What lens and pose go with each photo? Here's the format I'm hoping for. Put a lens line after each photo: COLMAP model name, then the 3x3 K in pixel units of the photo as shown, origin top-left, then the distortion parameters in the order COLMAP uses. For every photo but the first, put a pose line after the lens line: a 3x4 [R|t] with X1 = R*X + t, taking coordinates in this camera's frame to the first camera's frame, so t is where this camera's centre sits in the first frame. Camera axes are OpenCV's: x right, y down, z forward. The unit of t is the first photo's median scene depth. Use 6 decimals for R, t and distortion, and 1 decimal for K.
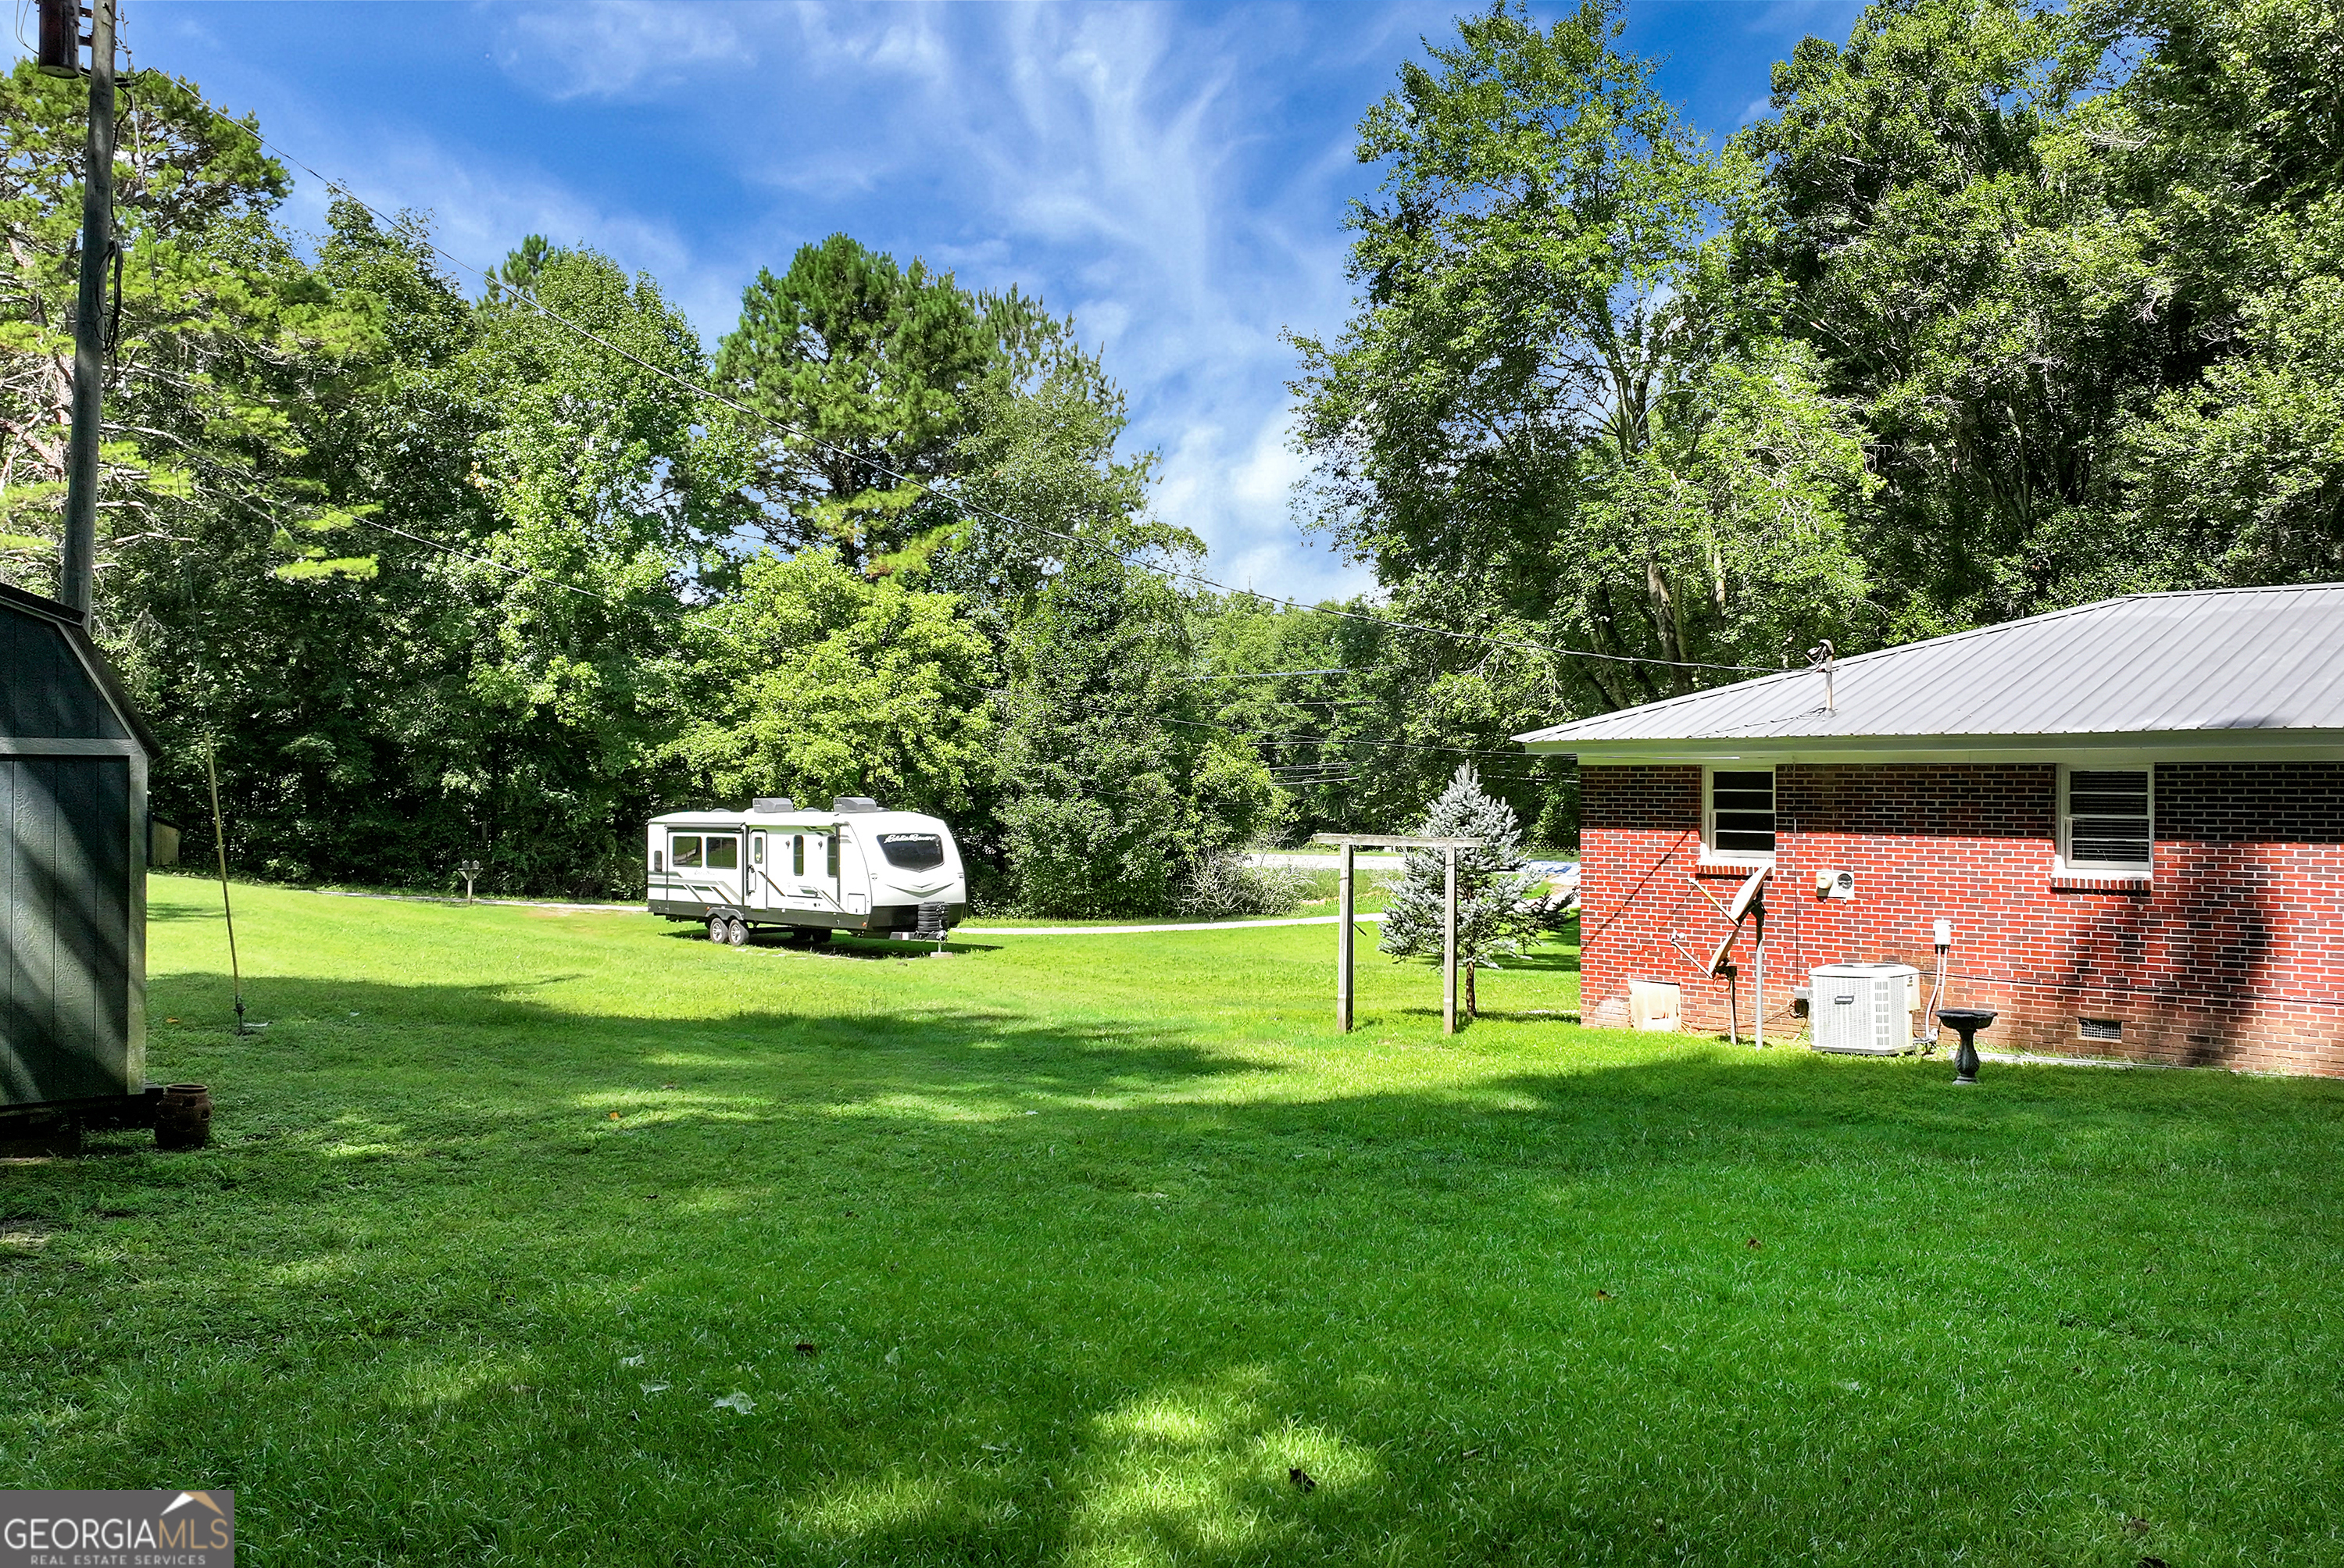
lens RADIAL K [[2011.8, 0, 1191.4], [0, 2011.8, 775.3], [0, 0, 1]] dist [0.011366, -0.009122]
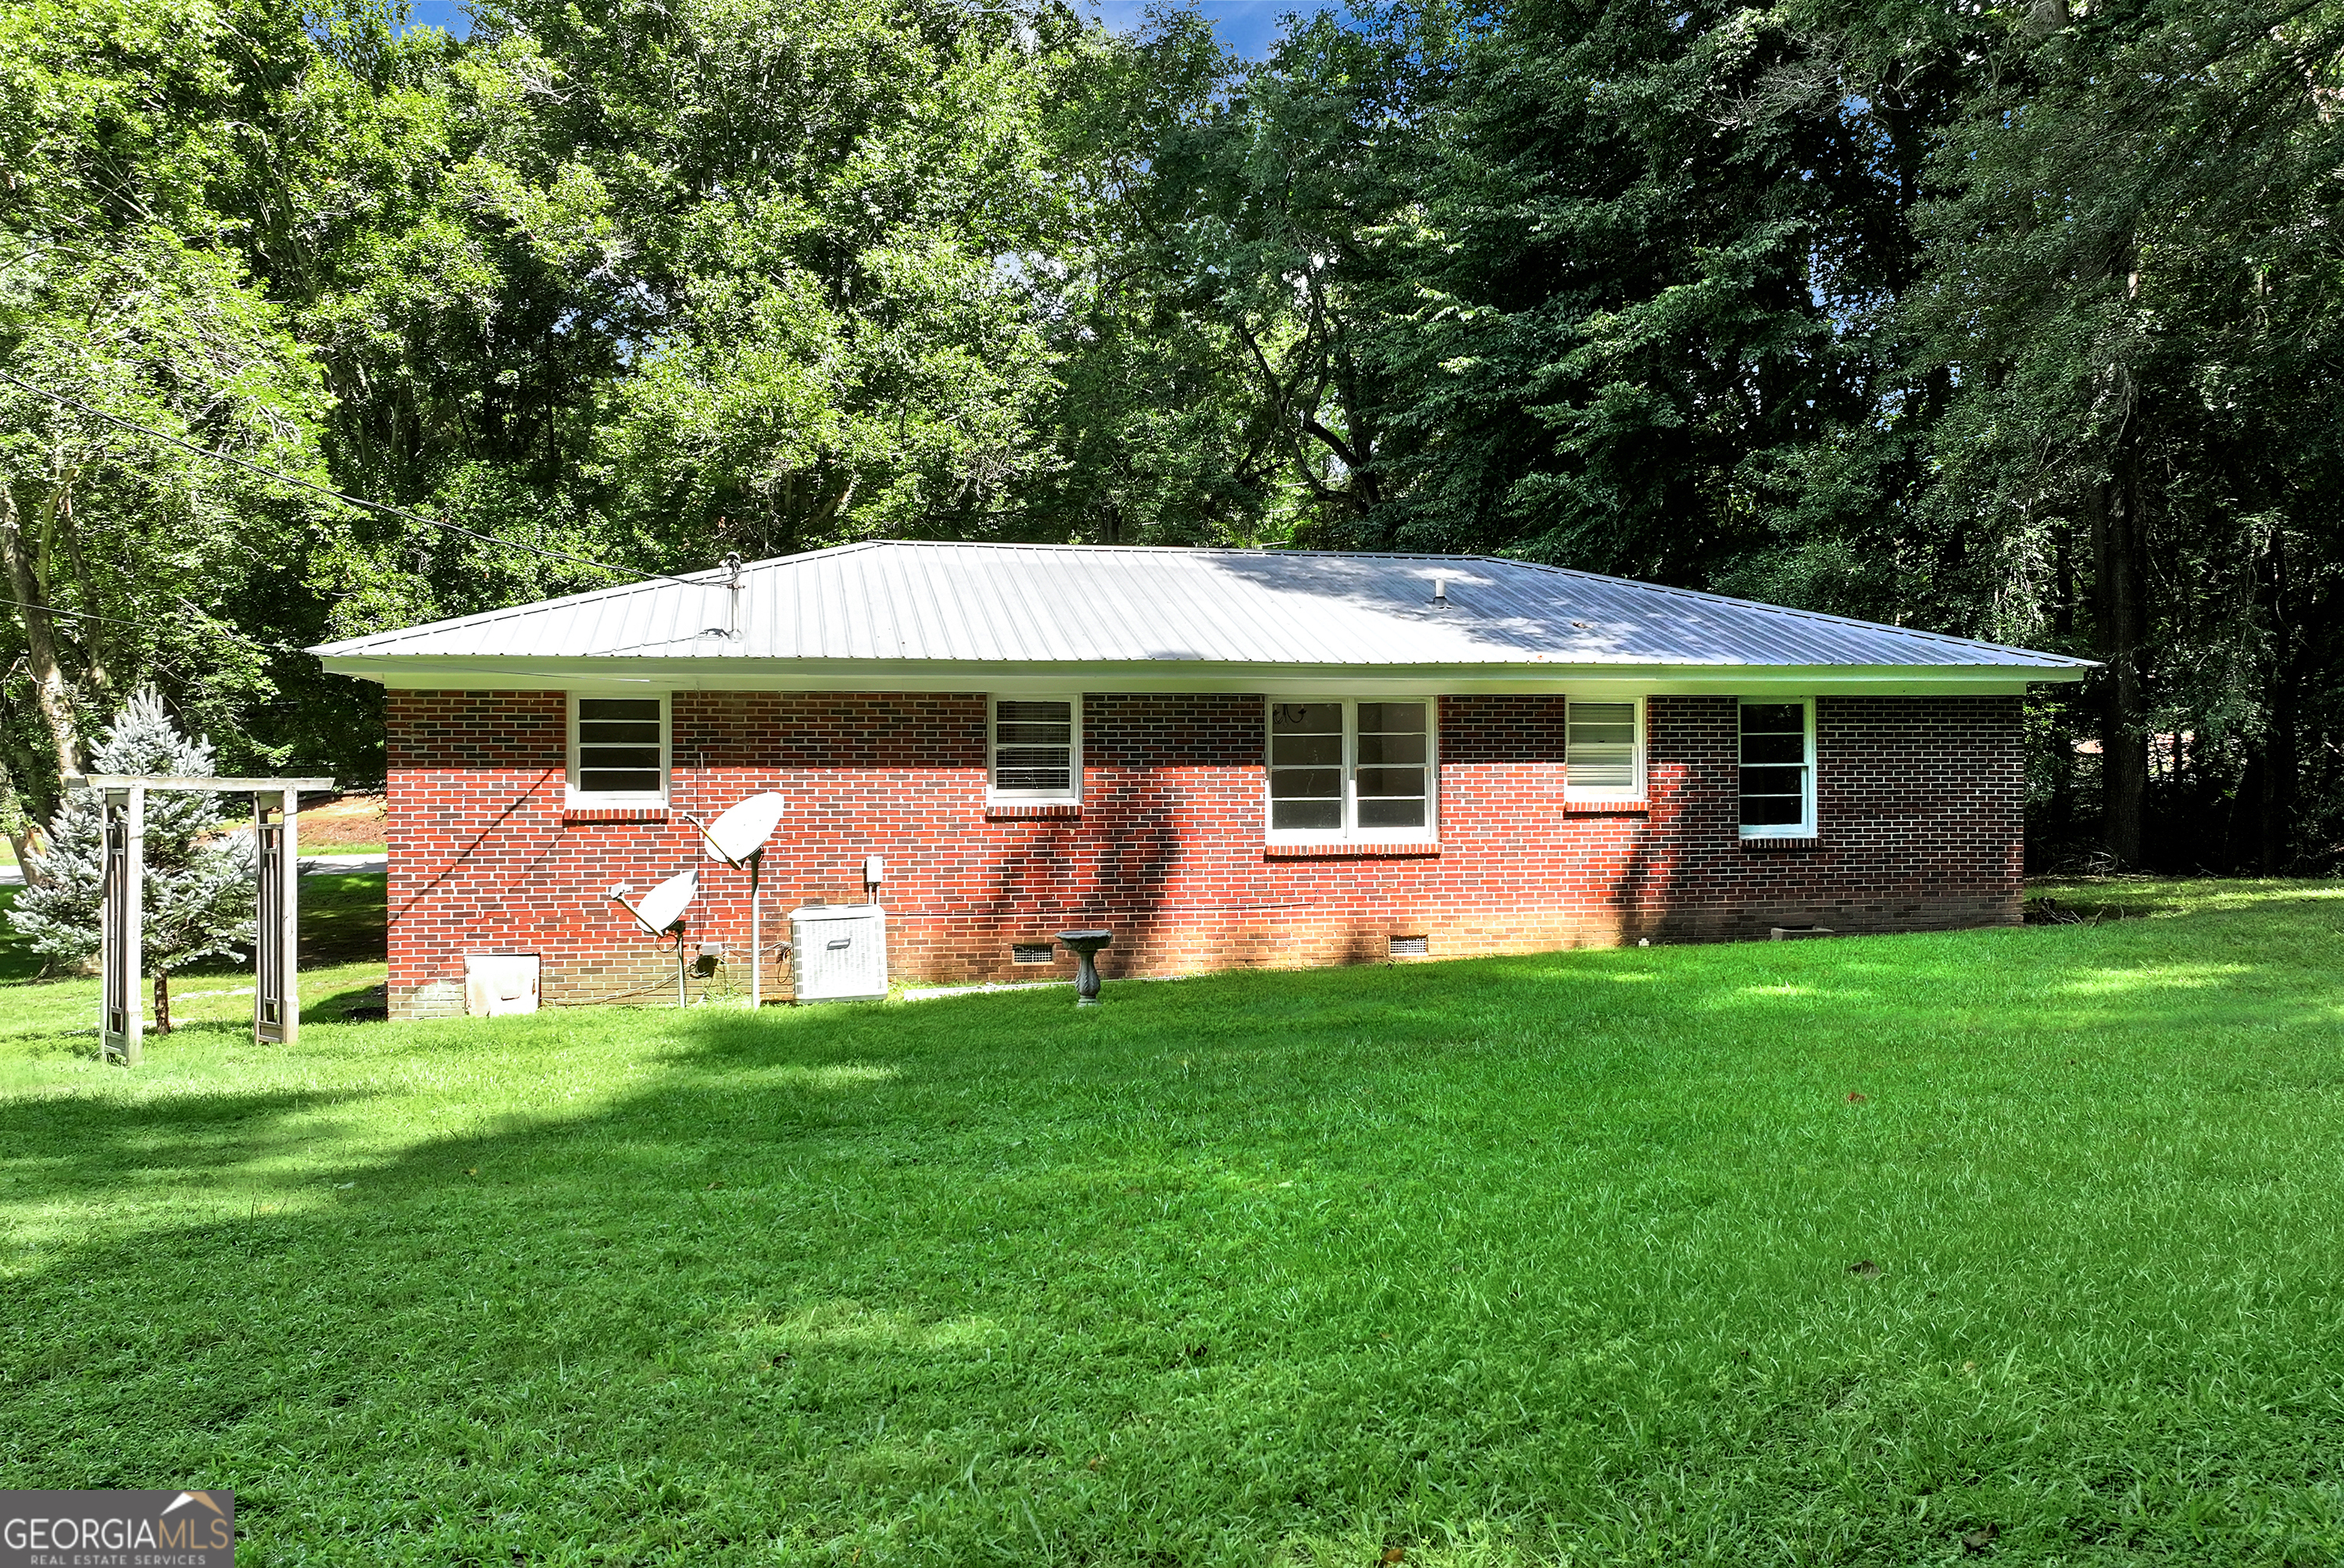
lens RADIAL K [[2011.8, 0, 1186.1], [0, 2011.8, 786.4], [0, 0, 1]] dist [0.011366, -0.009122]
pose [[0.537473, -0.004804, 0.843267, -0.343313], [0.003320, 0.999988, 0.003580, 0.035535], [-0.843274, 0.000876, 0.537483, 0.360685]]
